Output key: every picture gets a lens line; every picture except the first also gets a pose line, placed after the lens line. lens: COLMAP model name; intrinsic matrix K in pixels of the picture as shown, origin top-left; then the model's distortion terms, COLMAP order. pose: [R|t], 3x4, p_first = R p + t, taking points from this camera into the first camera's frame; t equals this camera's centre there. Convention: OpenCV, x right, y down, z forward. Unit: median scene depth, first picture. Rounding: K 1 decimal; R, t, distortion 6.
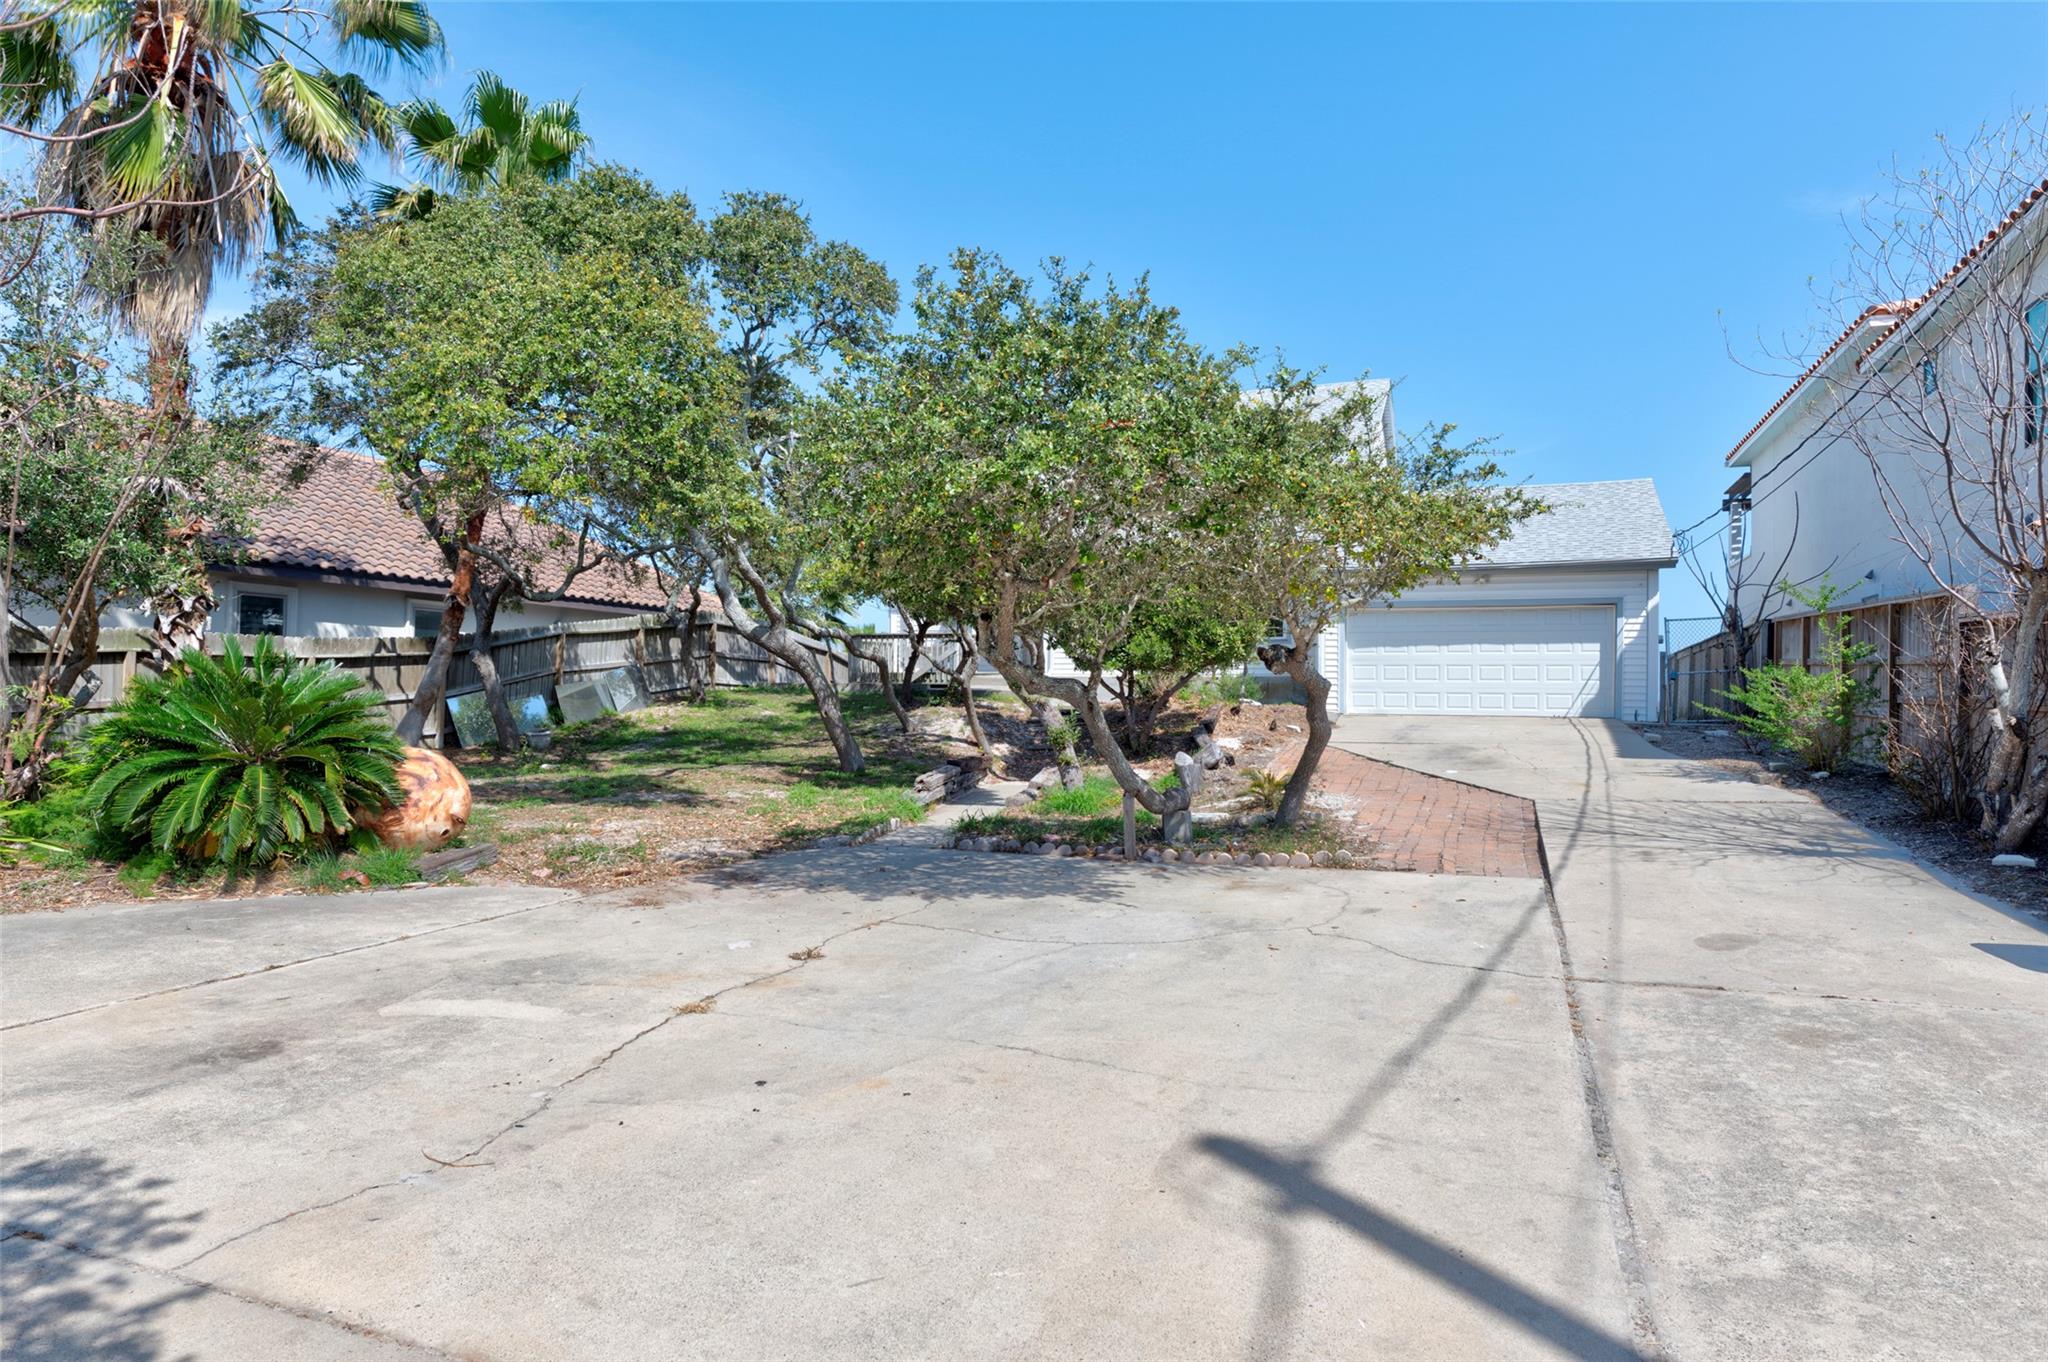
lens RADIAL K [[1226.0, 0, 1024.0], [0, 1226.0, 681.0], [0, 0, 1]] dist [0.001573, 0.000130]
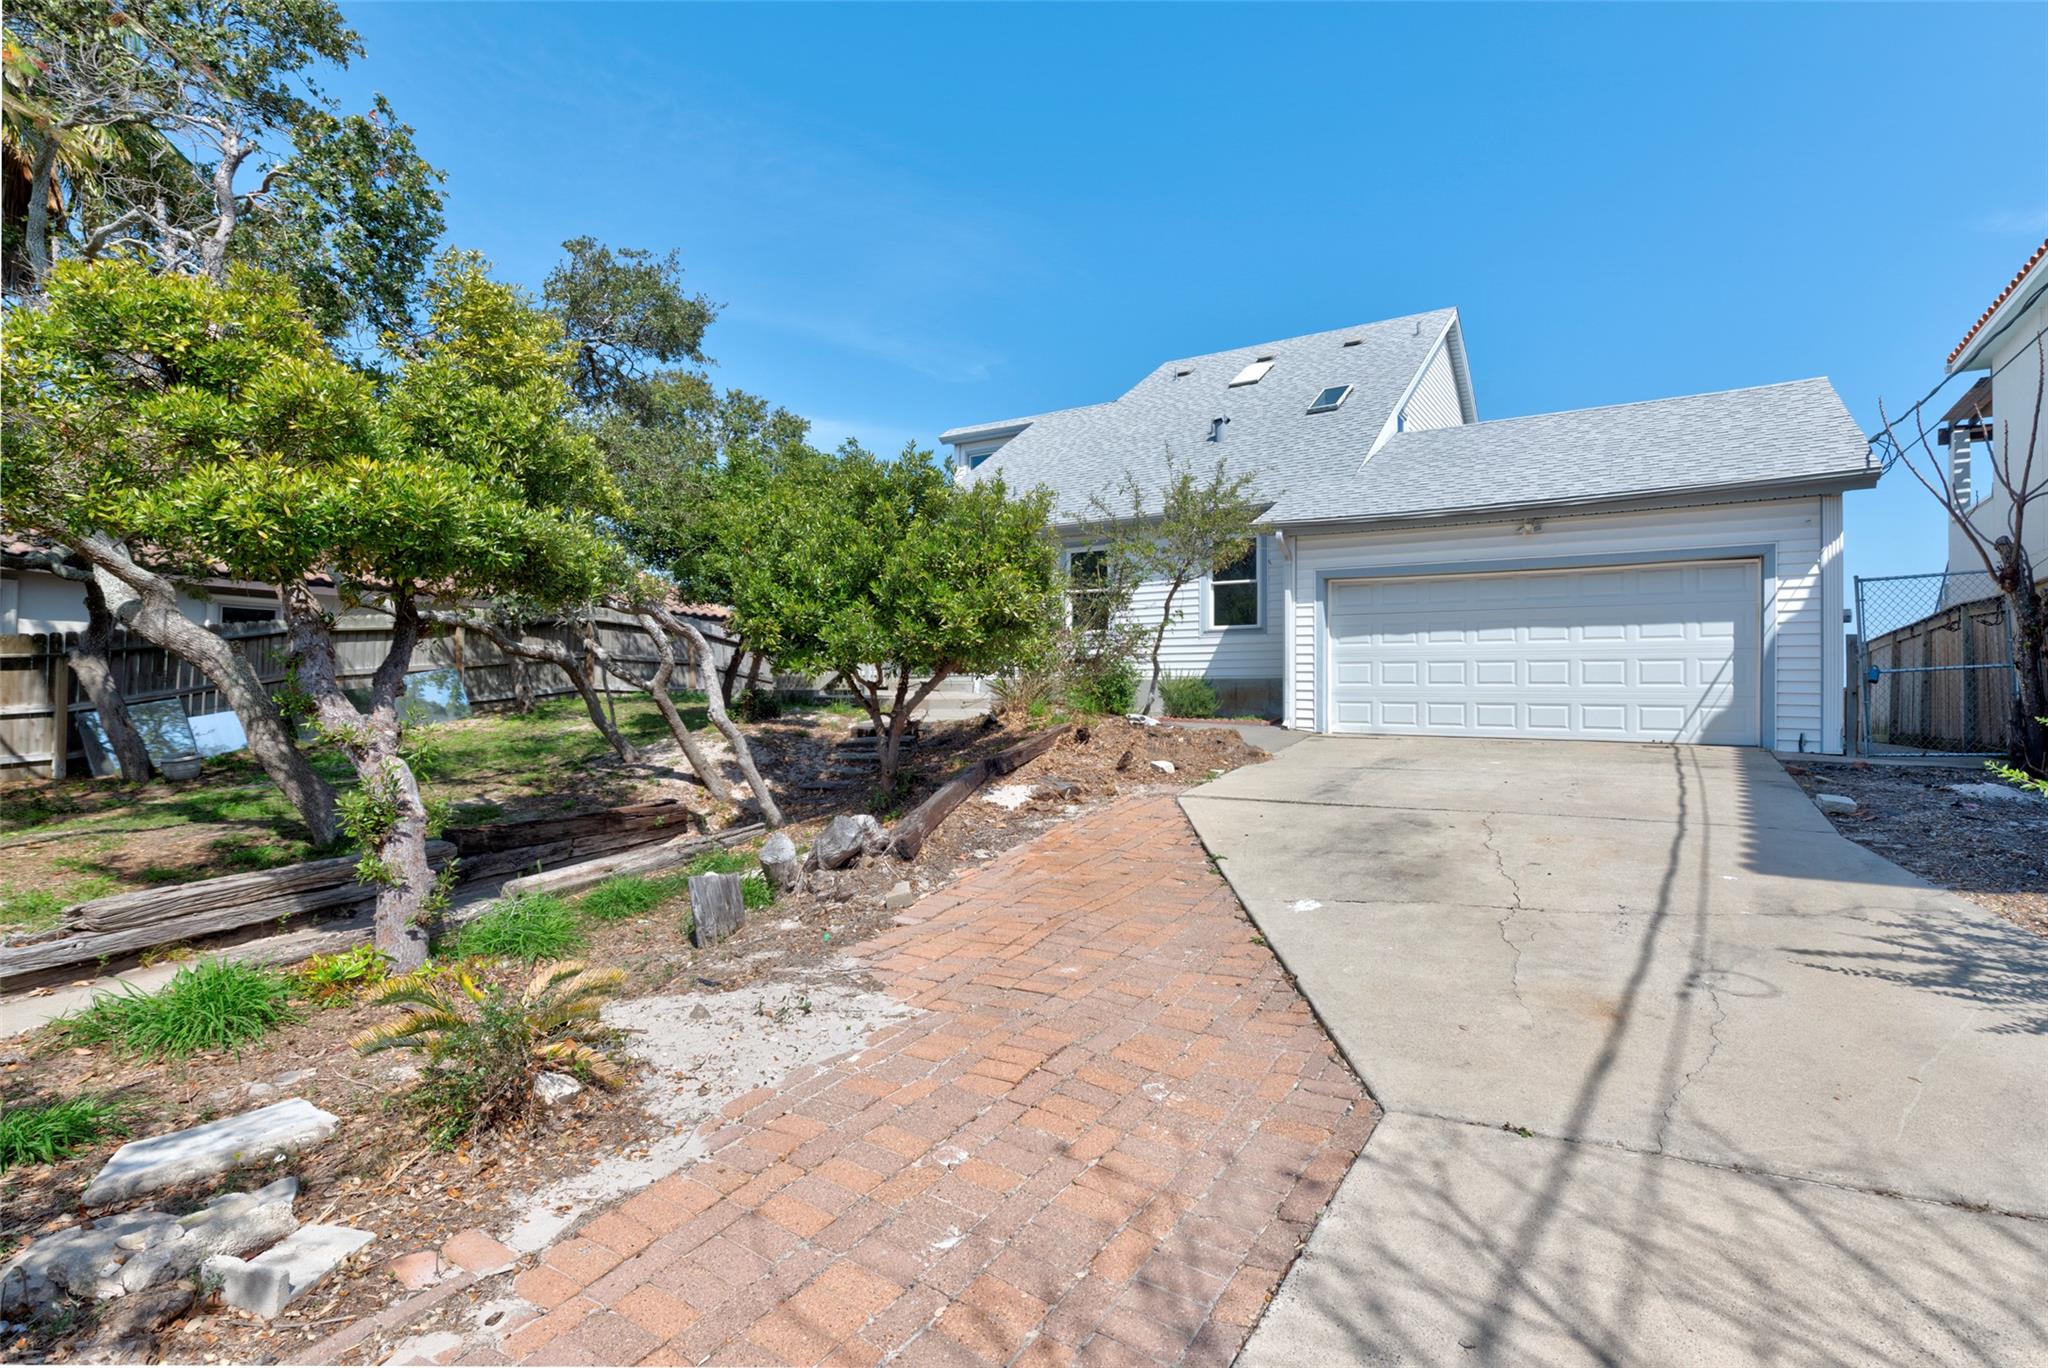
lens RADIAL K [[1012.4, 0, 1024.8], [0, 1012.4, 673.1], [0, 0, 1]] dist [-0.001199, -0.000115]
pose [[0.980552, -0.005790, -0.196175, 0.221673], [0.004044, 0.999949, -0.009300, -0.002458], [0.196219, 0.008326, 0.980525, 0.436269]]
